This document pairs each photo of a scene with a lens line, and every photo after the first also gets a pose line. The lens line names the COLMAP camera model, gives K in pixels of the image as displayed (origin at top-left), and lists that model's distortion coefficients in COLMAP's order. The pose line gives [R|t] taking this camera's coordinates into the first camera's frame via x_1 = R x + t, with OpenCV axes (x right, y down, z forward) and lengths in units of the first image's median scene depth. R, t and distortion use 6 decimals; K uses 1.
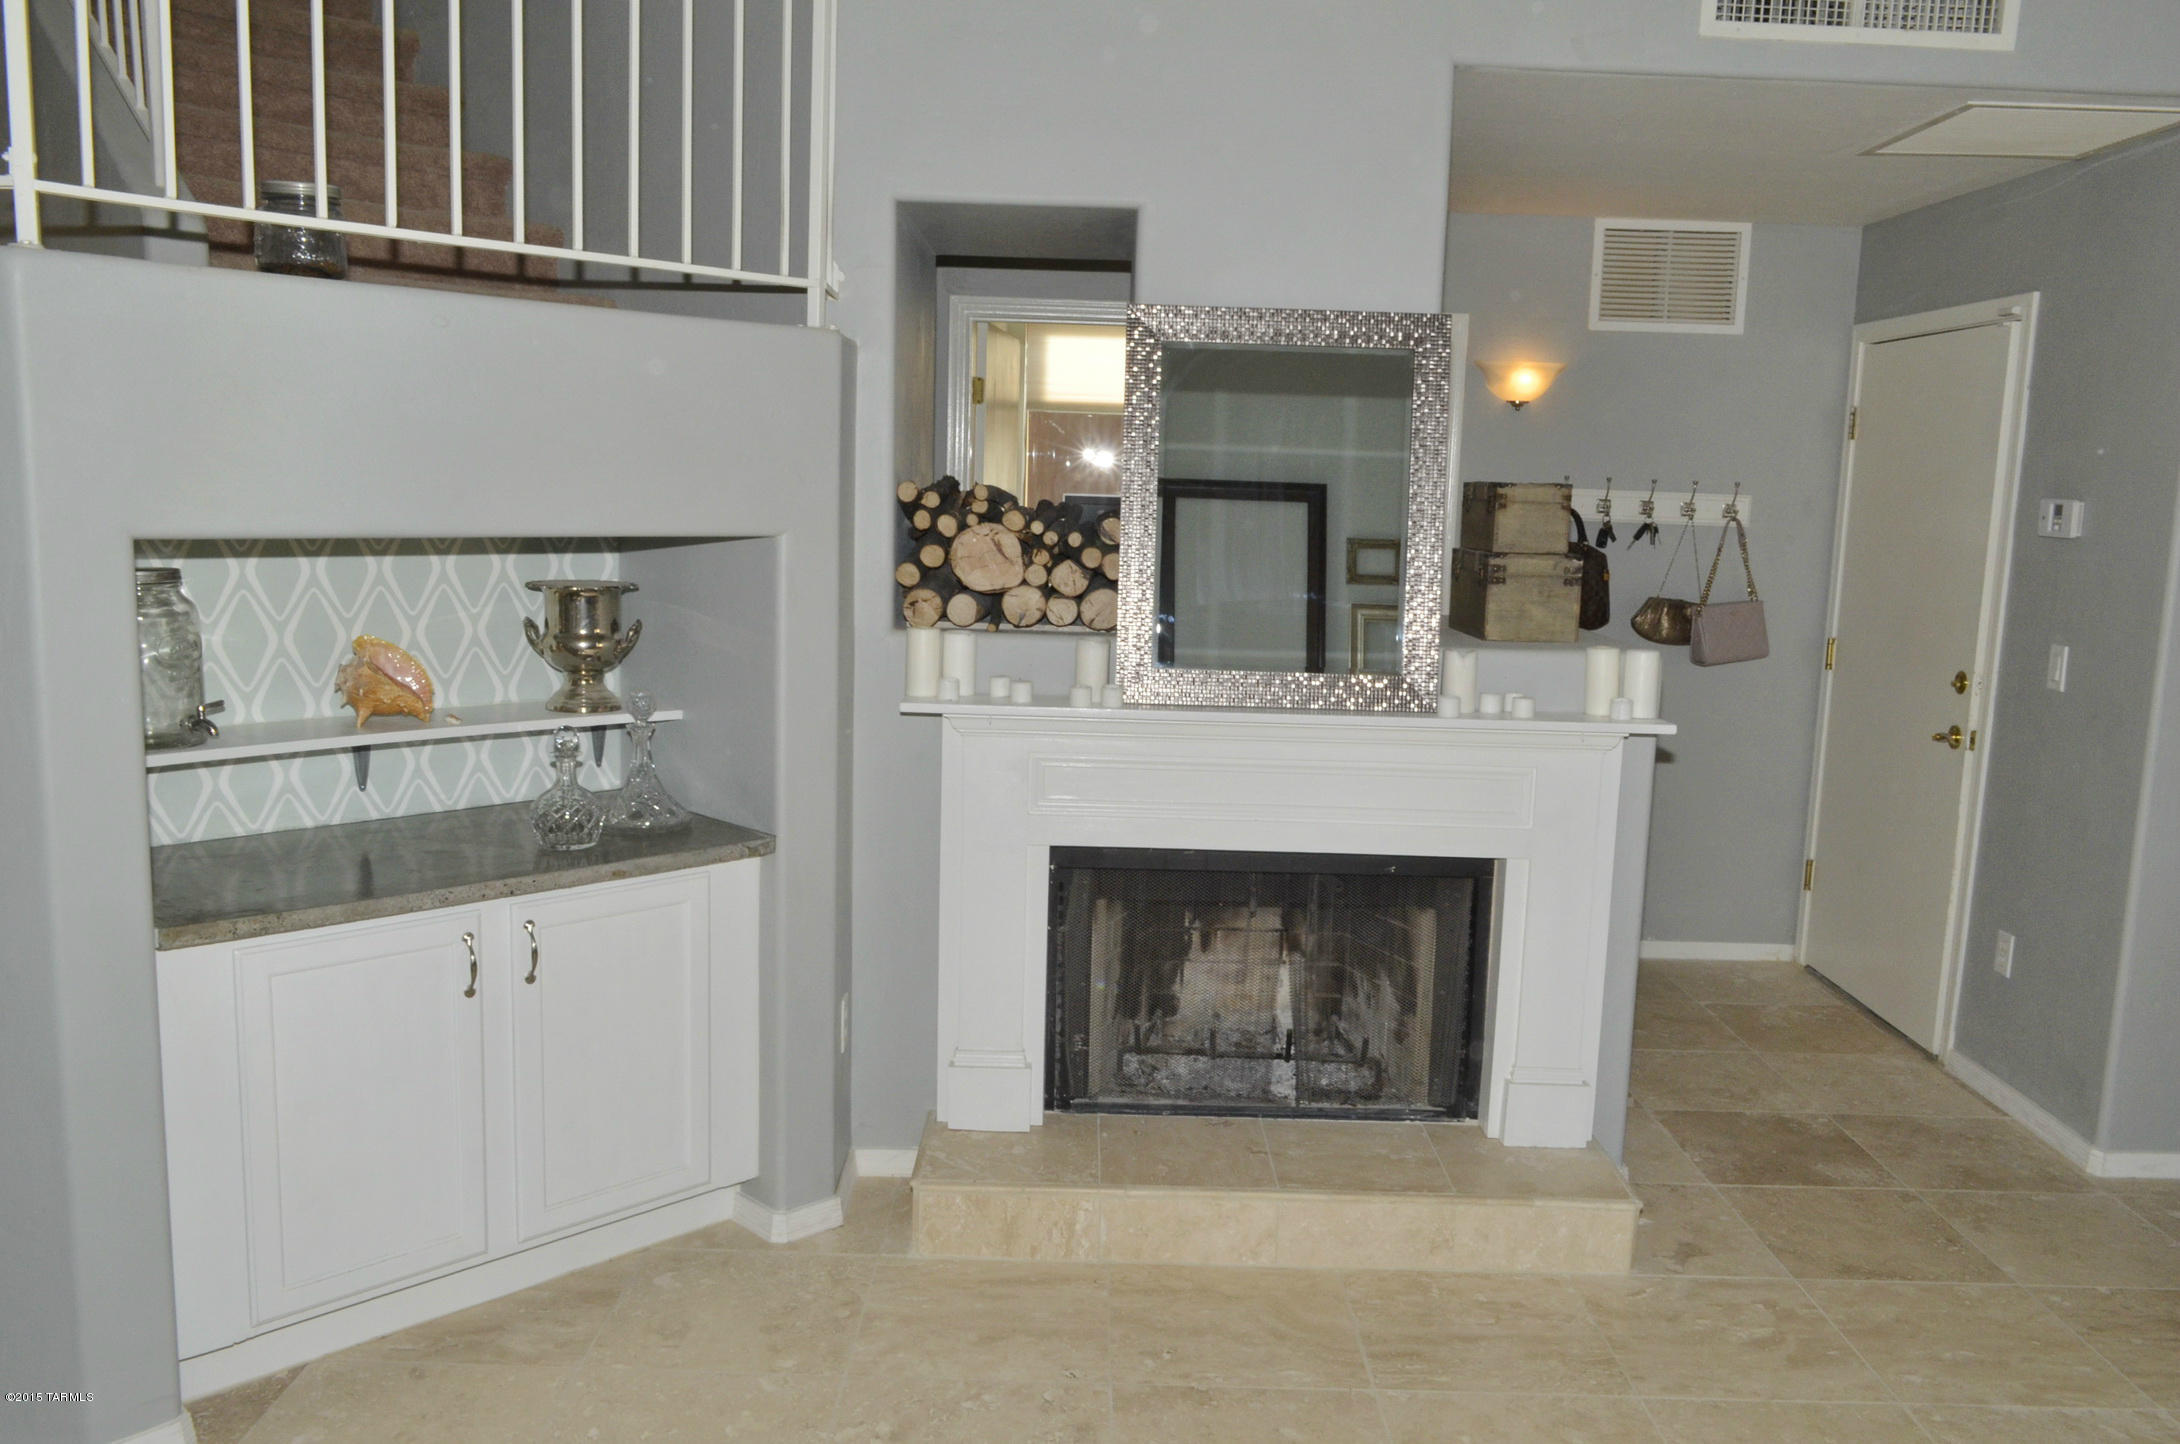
lens RADIAL K [[1688.5, 0, 1085.8], [0, 1688.5, 716.1], [0, 0, 1]] dist [-0.016101, 0.002660]
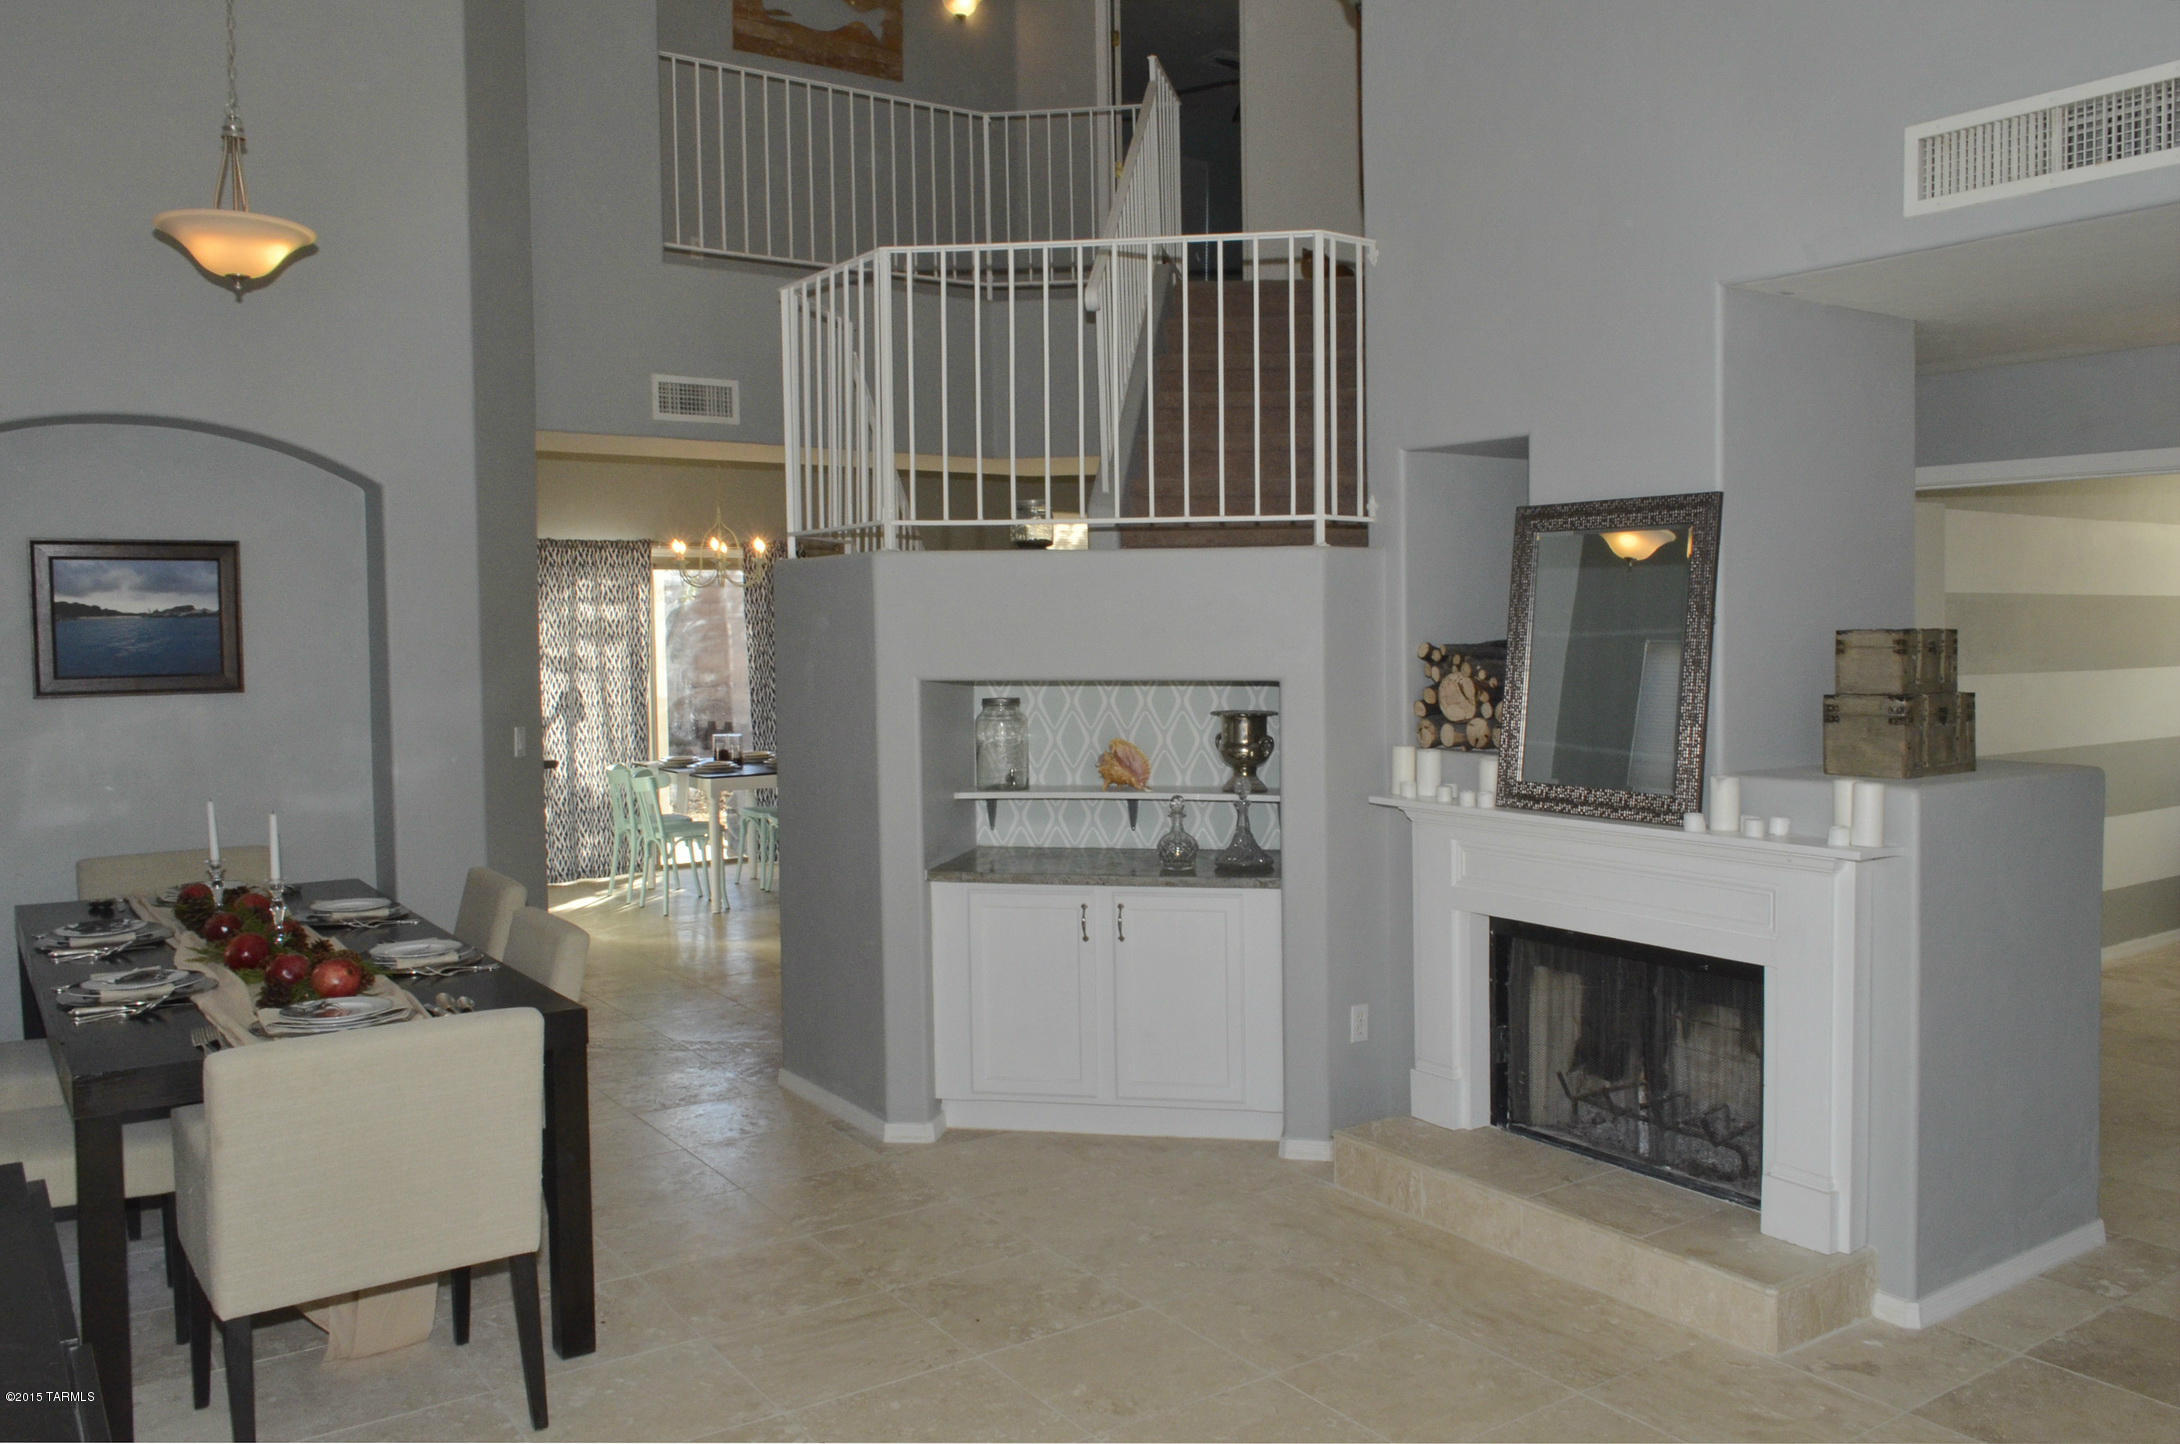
lens RADIAL K [[1688.5, 0, 1182.4], [0, 1688.5, 673.3], [0, 0, 1]] dist [-0.016101, 0.002660]
pose [[0.583122, -0.013970, -0.812264, 0.923567], [-0.095113, 0.991802, -0.085339, 0.025363], [0.806798, 0.127020, 0.577013, 0.025467]]
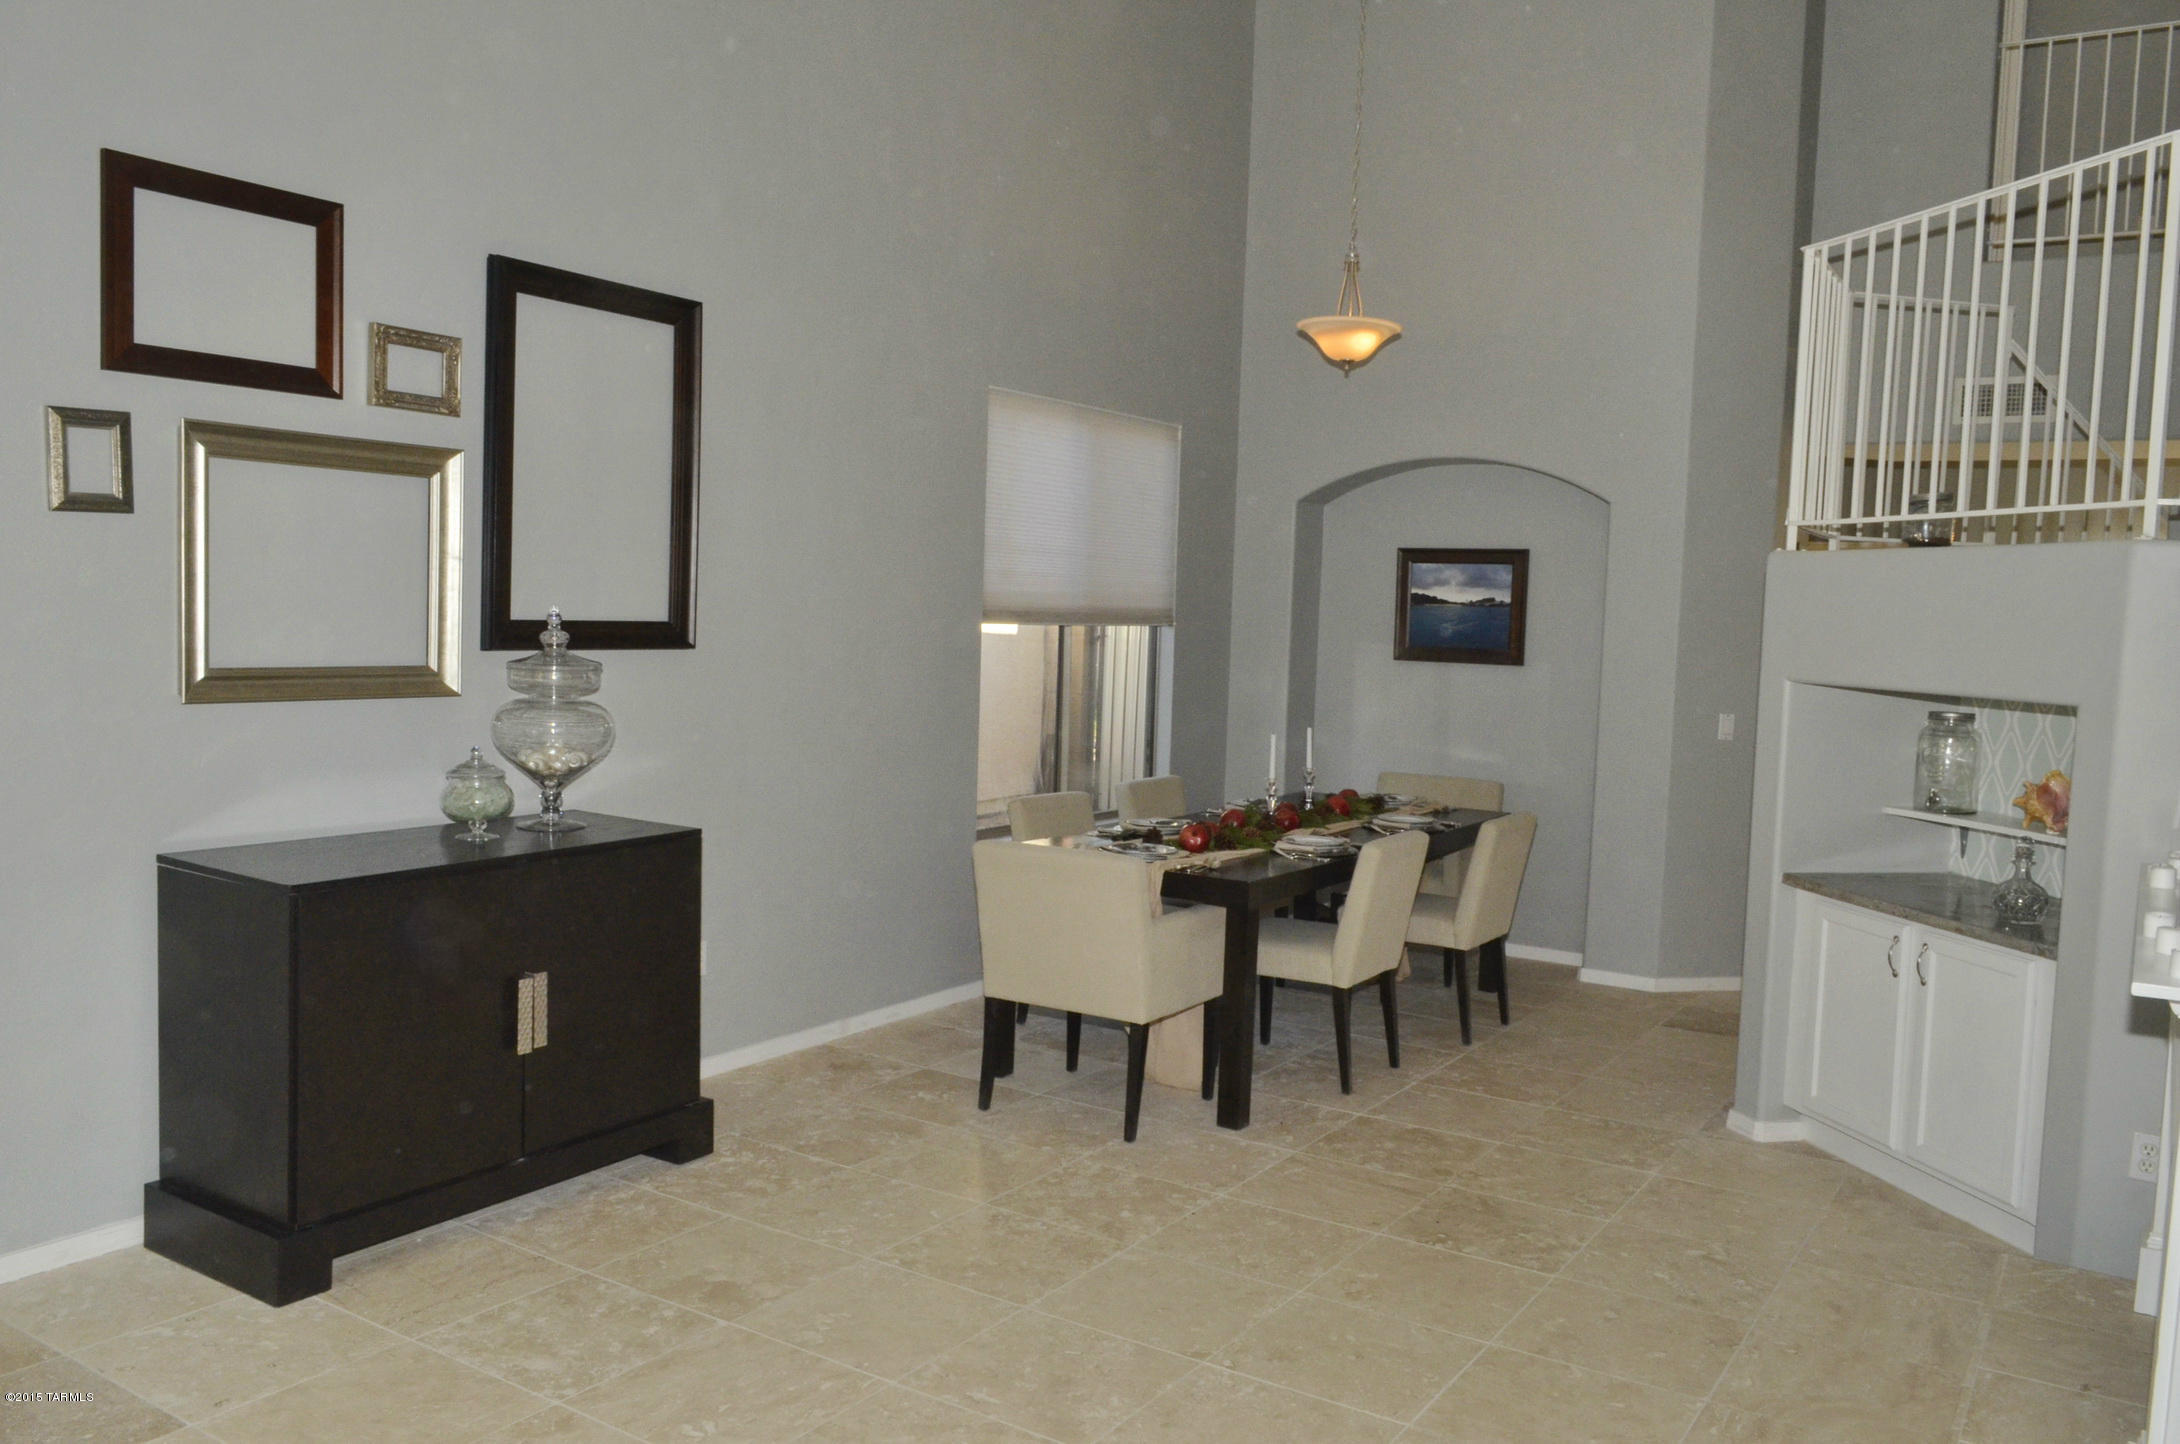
lens RADIAL K [[1688.5, 0, 1119.0], [0, 1688.5, 725.7], [0, 0, 1]] dist [-0.016101, 0.002660]
pose [[-0.535814, 0.008976, -0.844288, 1.130116], [-0.174940, 0.977065, 0.121410, -0.107419], [0.826014, 0.212753, -0.521955, 0.961186]]
